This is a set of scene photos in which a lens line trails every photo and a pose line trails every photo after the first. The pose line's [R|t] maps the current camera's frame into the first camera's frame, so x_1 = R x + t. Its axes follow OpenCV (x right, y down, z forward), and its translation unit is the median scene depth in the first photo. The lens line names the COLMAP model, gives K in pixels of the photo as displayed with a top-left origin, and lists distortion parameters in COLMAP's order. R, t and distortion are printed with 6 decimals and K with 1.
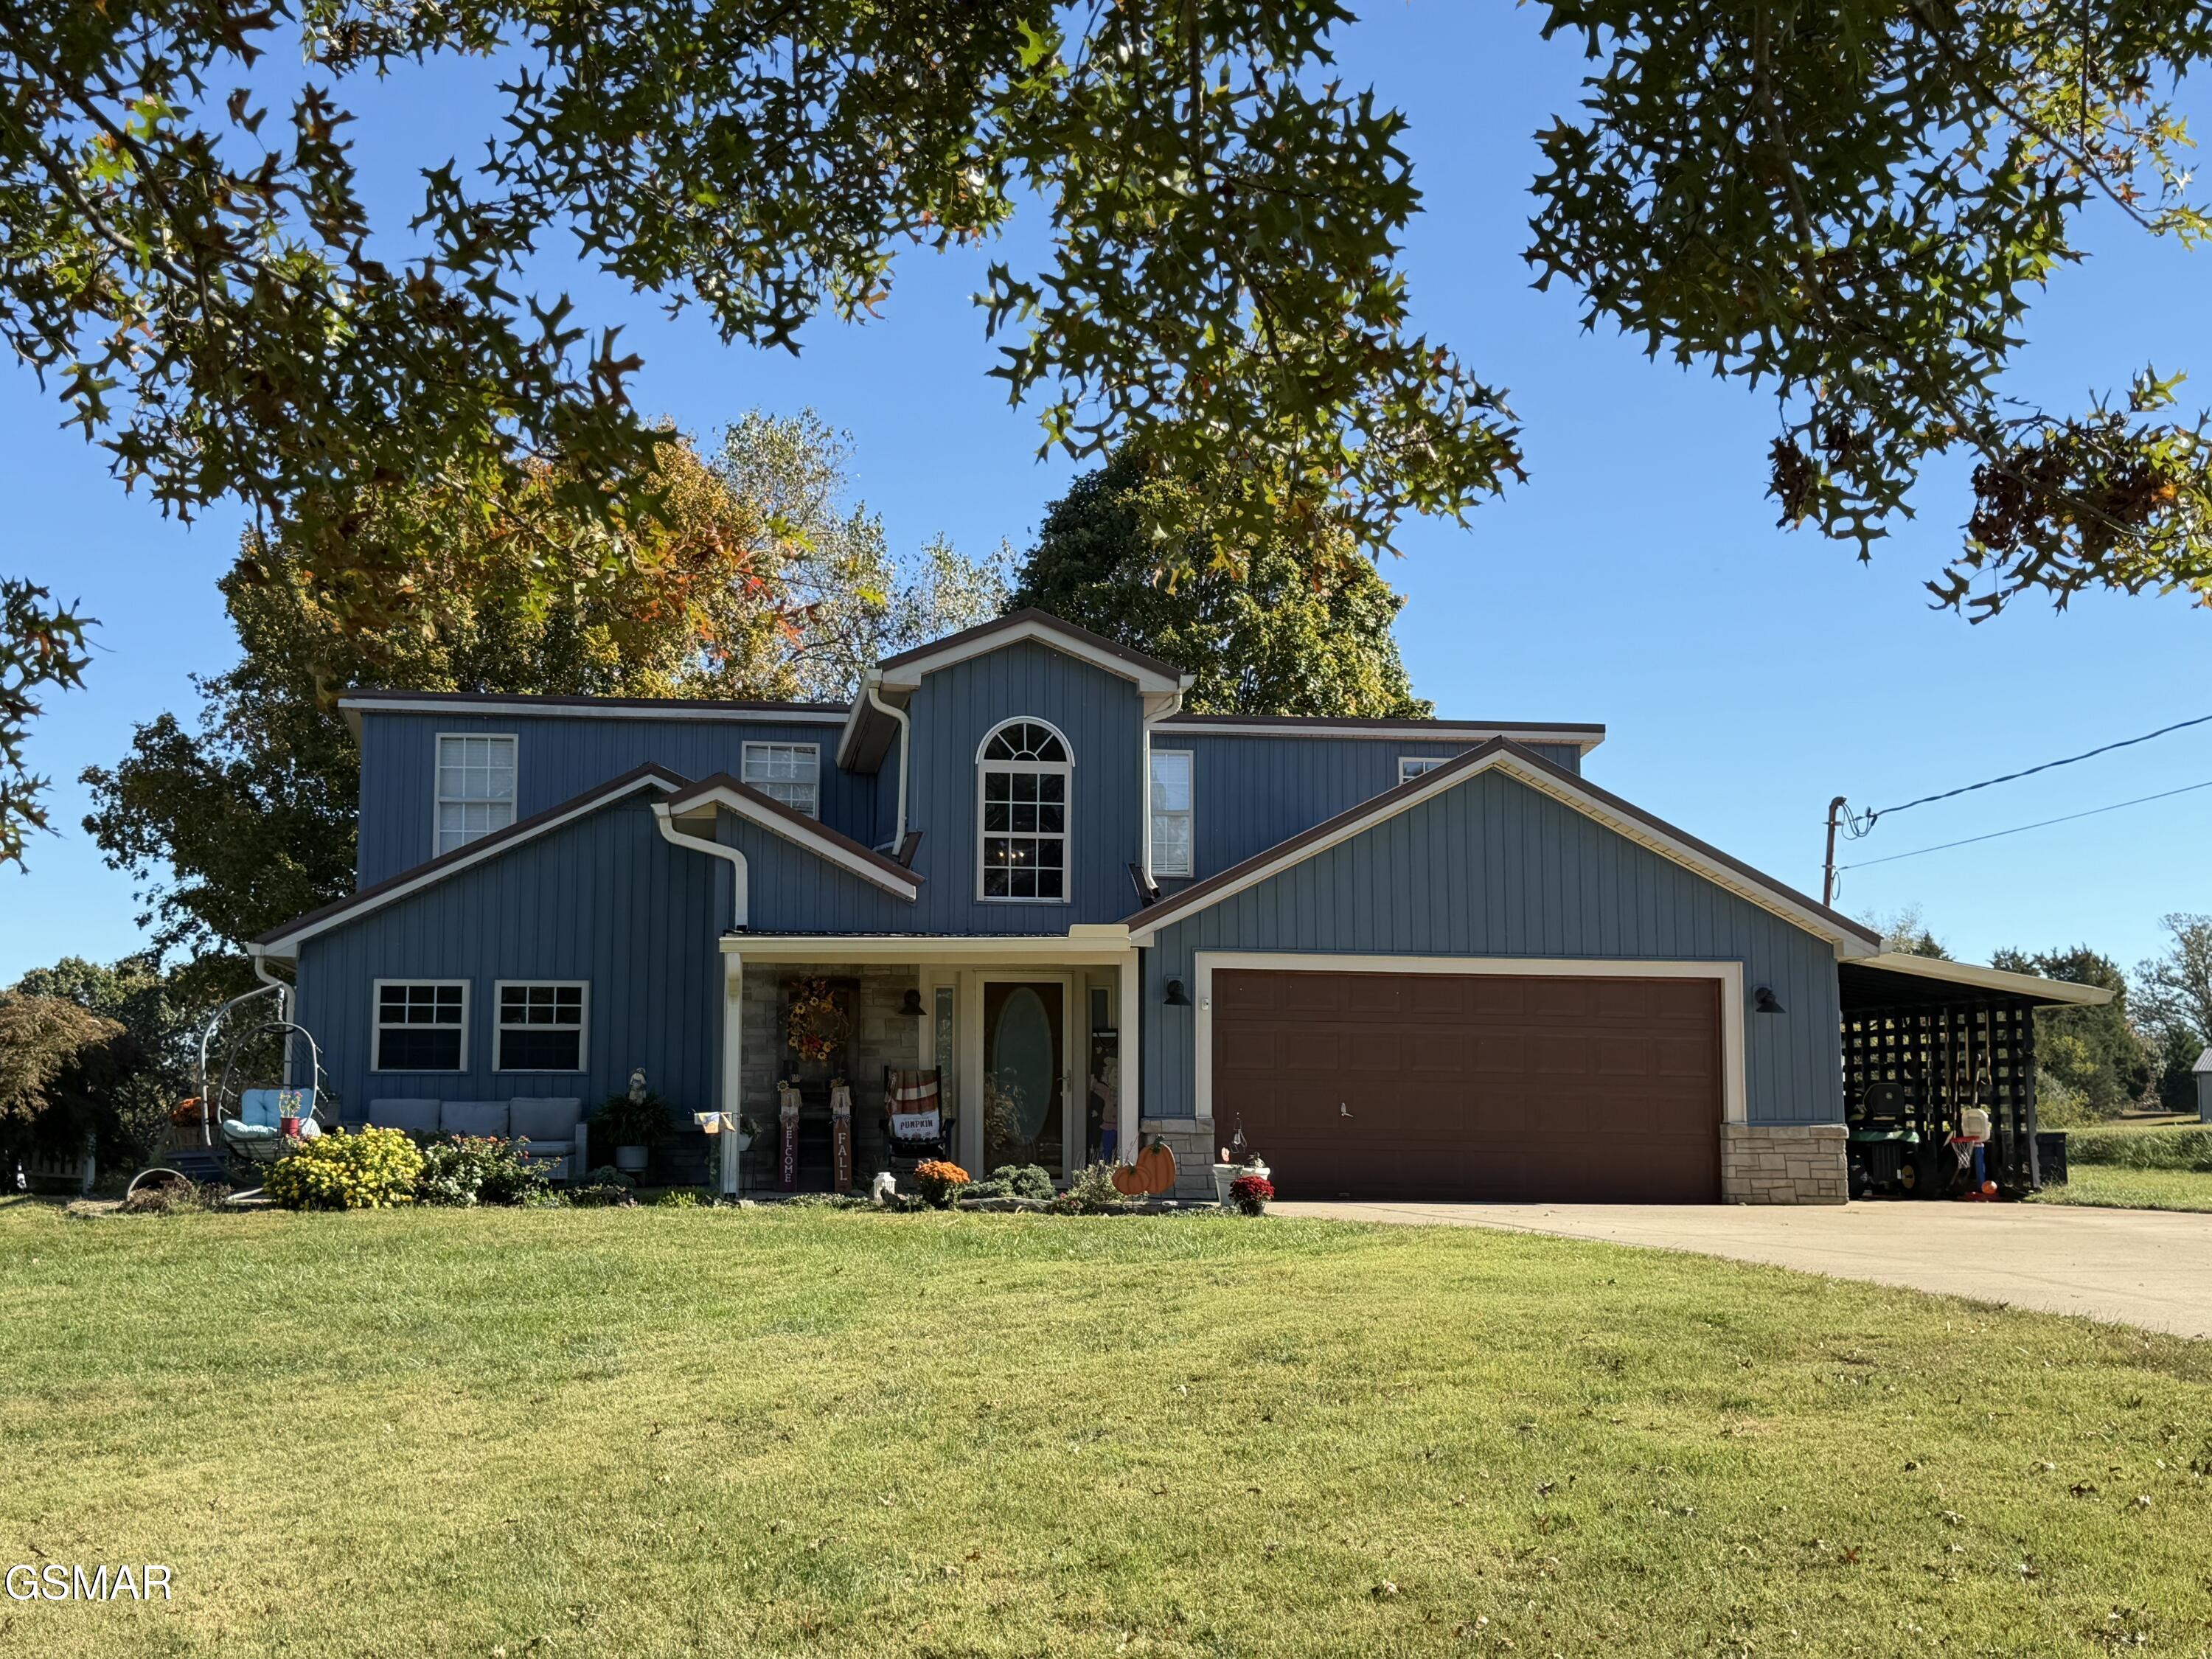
lens RADIAL K [[2710.4, 0, 1107.6], [0, 2710.4, 811.3], [0, 0, 1]] dist [0.101257, 0.000000]
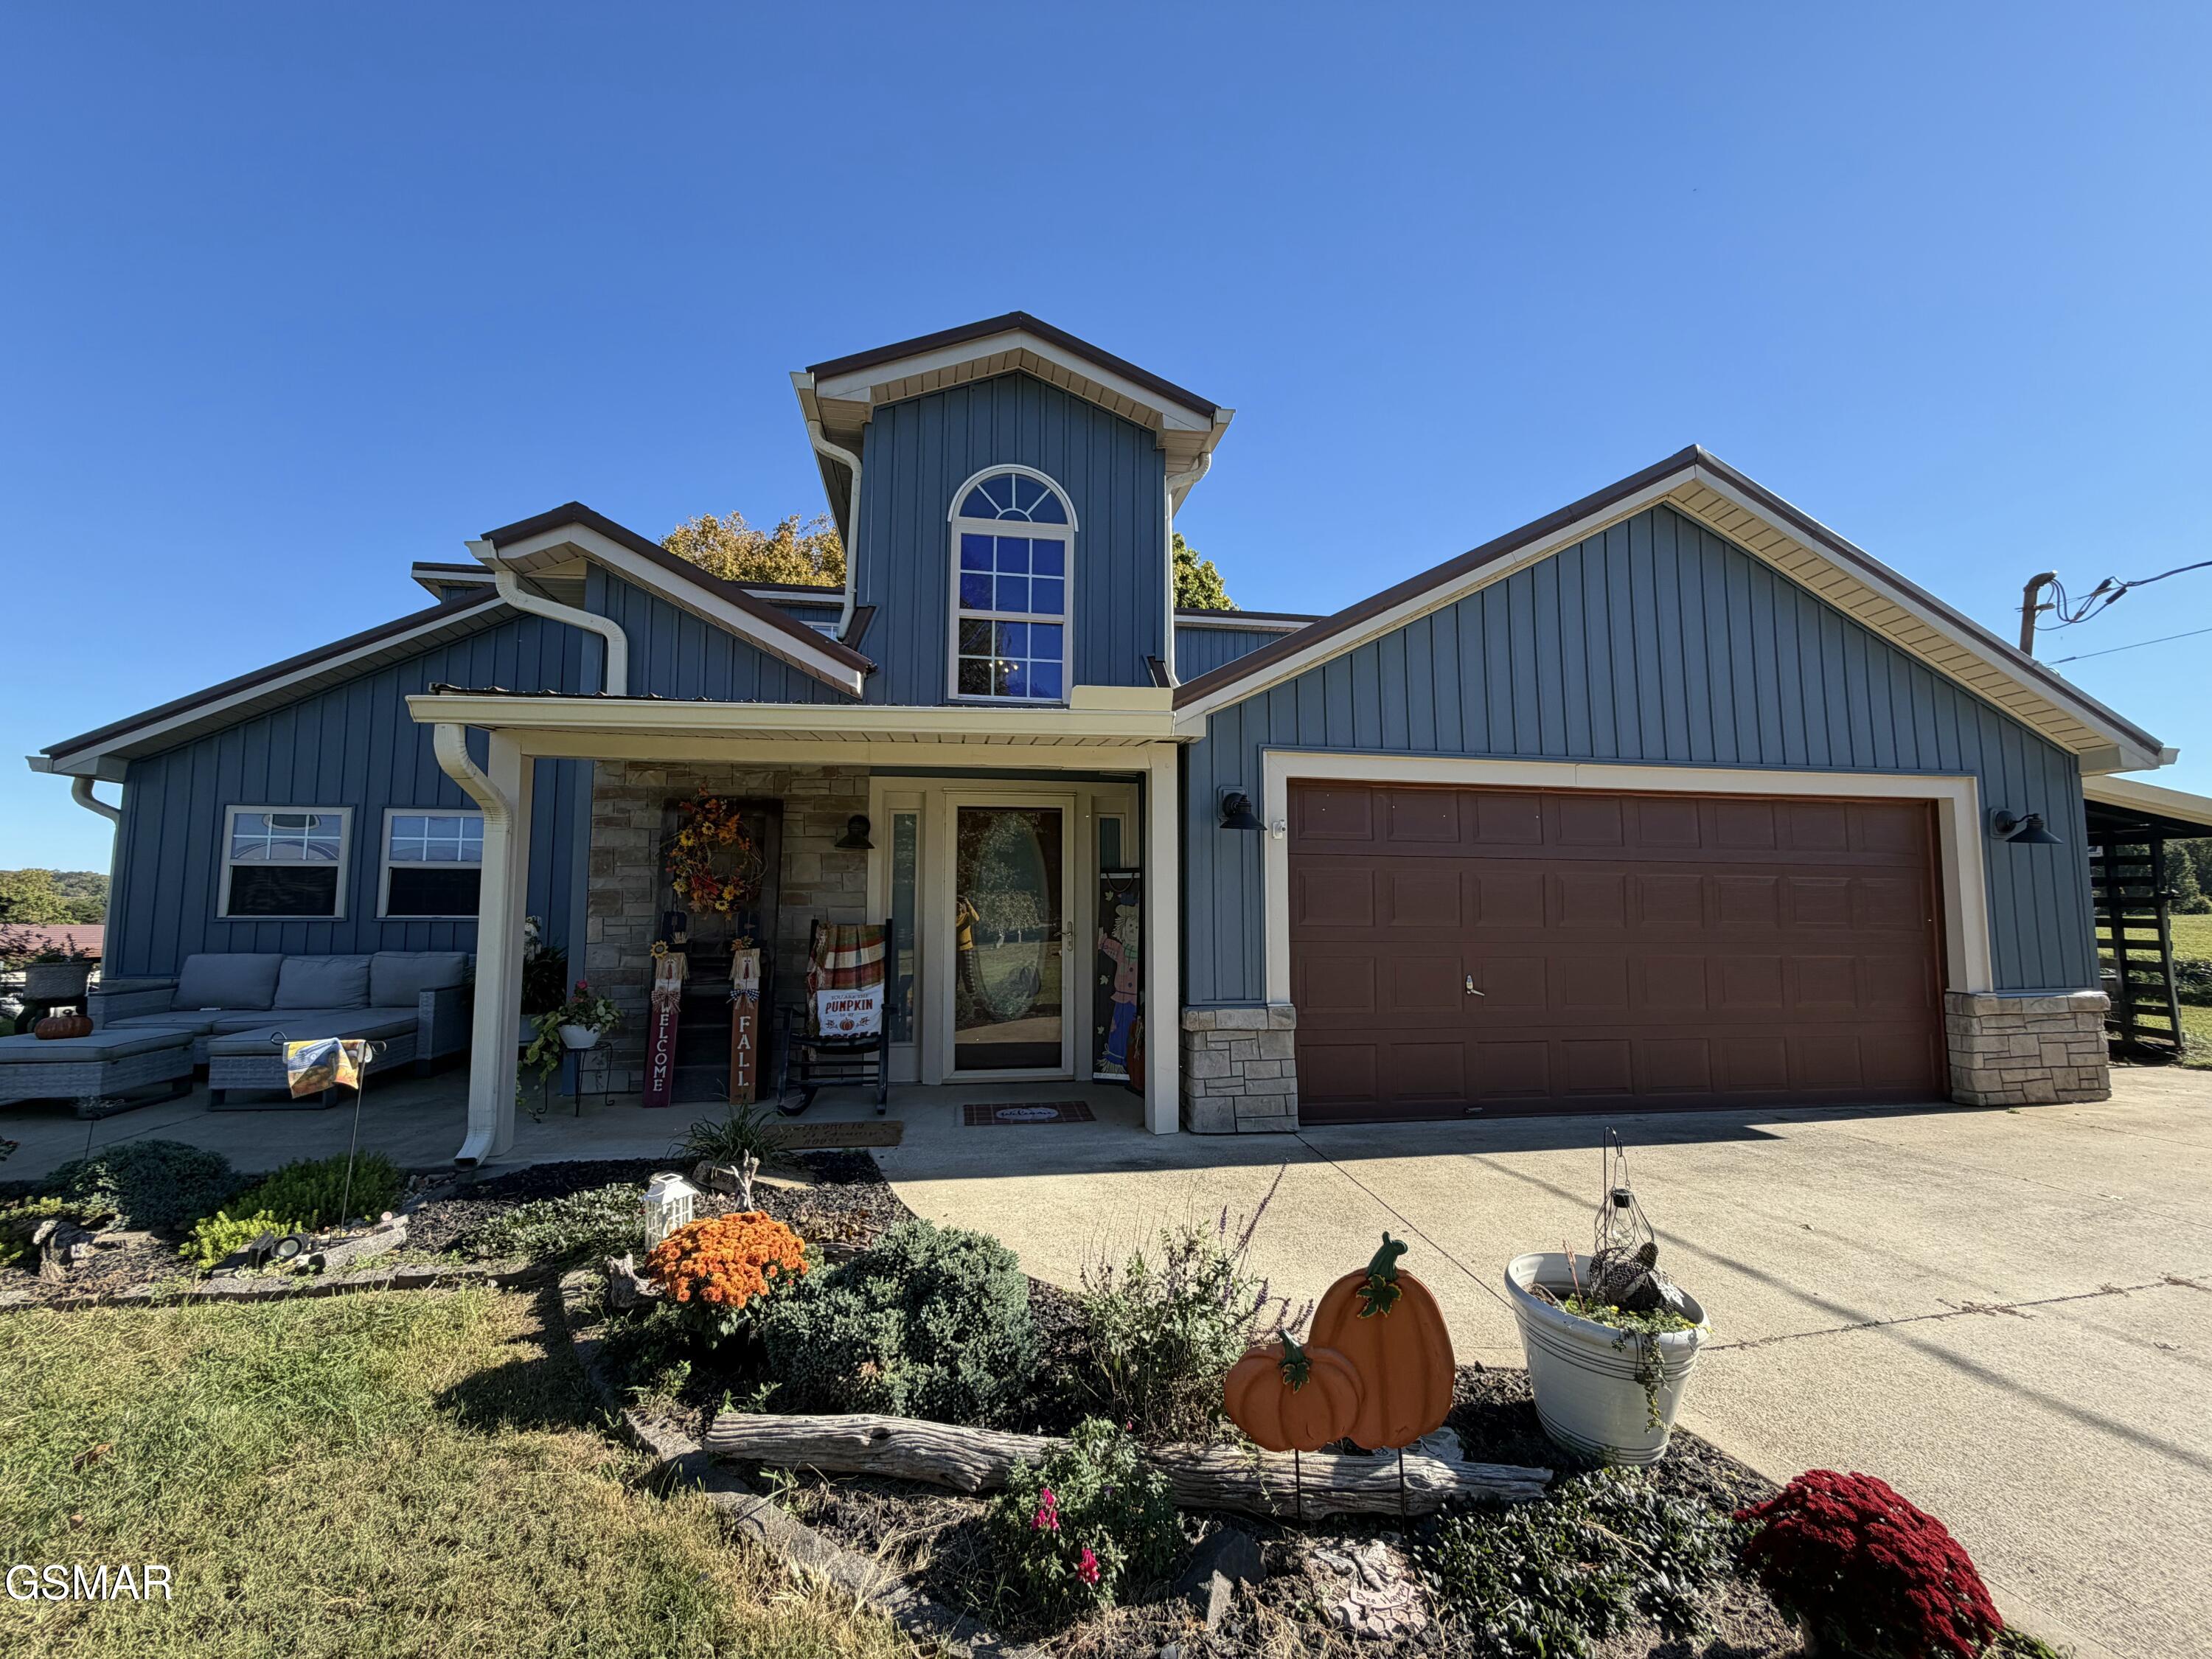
lens RADIAL K [[883.0, 0, 1088.7], [0, 883.0, 815.8], [0, 0, 1]] dist [0.002254, -0.000650]
pose [[0.999971, 0.000258, 0.007608, -0.011220], [-0.000421, 0.999772, 0.021357, 0.061174], [-0.007601, -0.021360, 0.999743, 0.762787]]
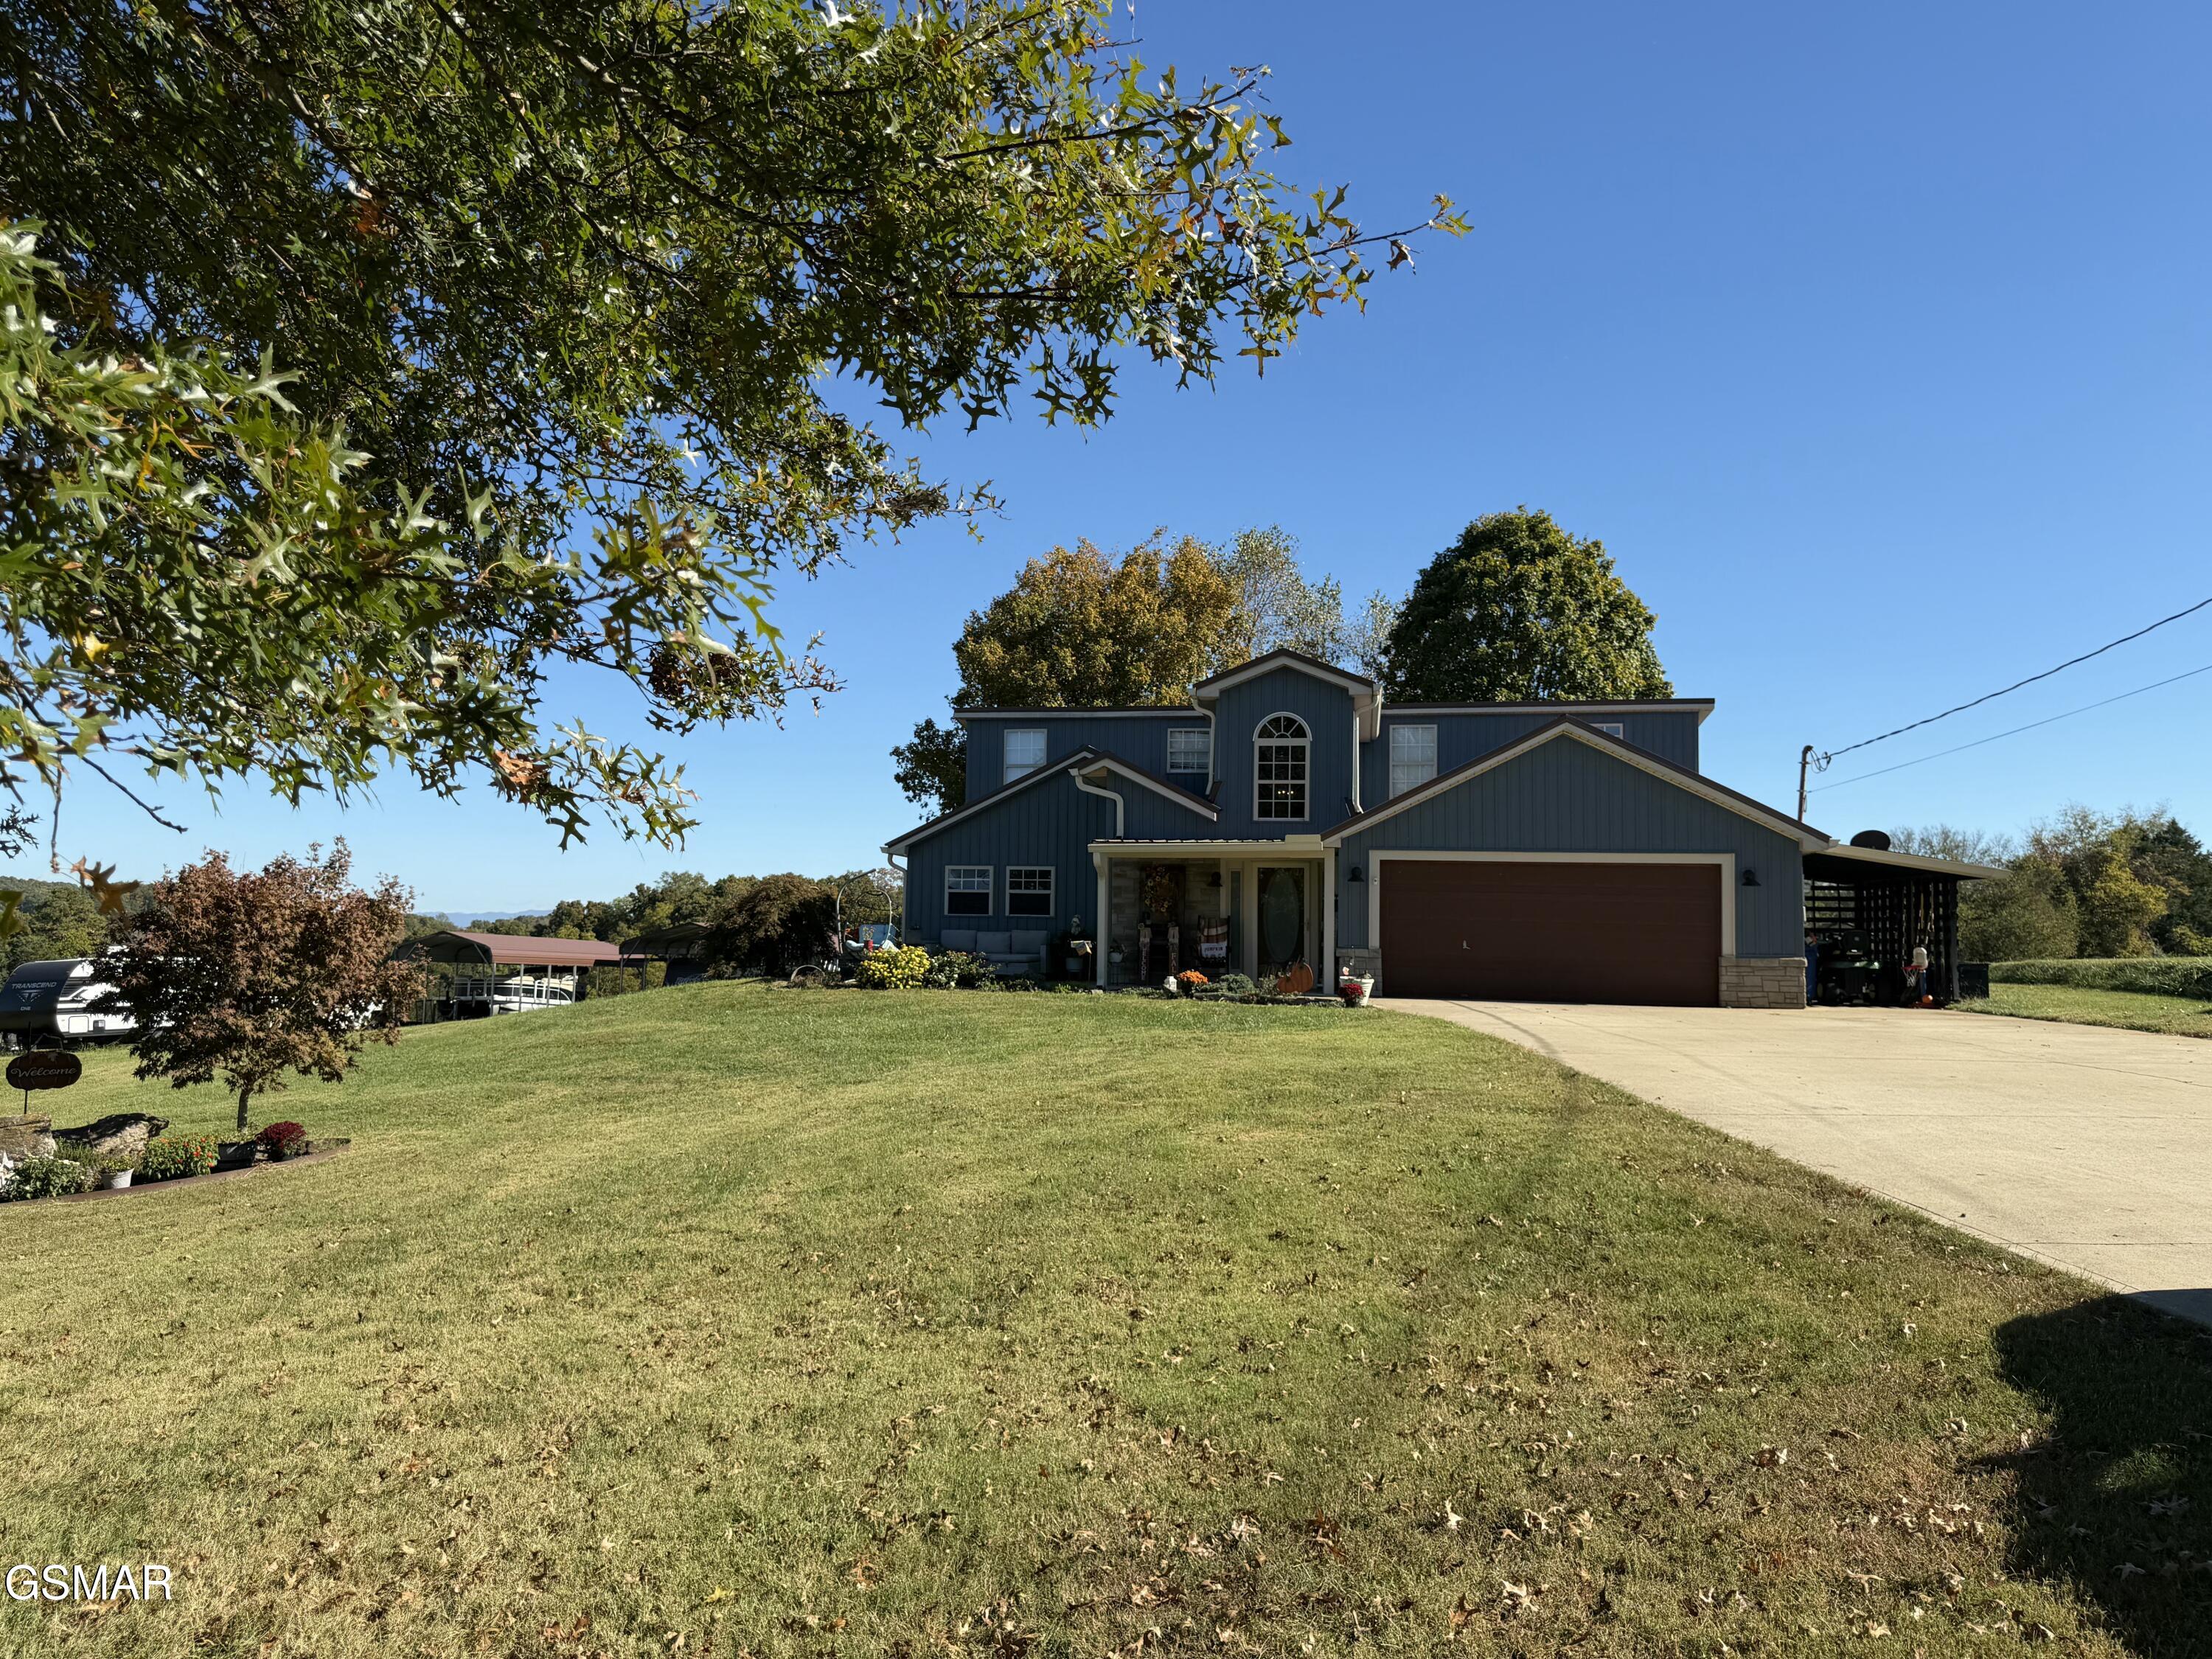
lens RADIAL K [[1607.1, 0, 1083.0], [0, 1607.1, 850.7], [0, 0, 1]] dist [0.077487, -0.022146]
pose [[0.946054, -0.005423, -0.323964, 0.182653], [0.025043, 0.998093, 0.056424, -0.008364], [0.323040, -0.061493, 0.944385, -0.001740]]
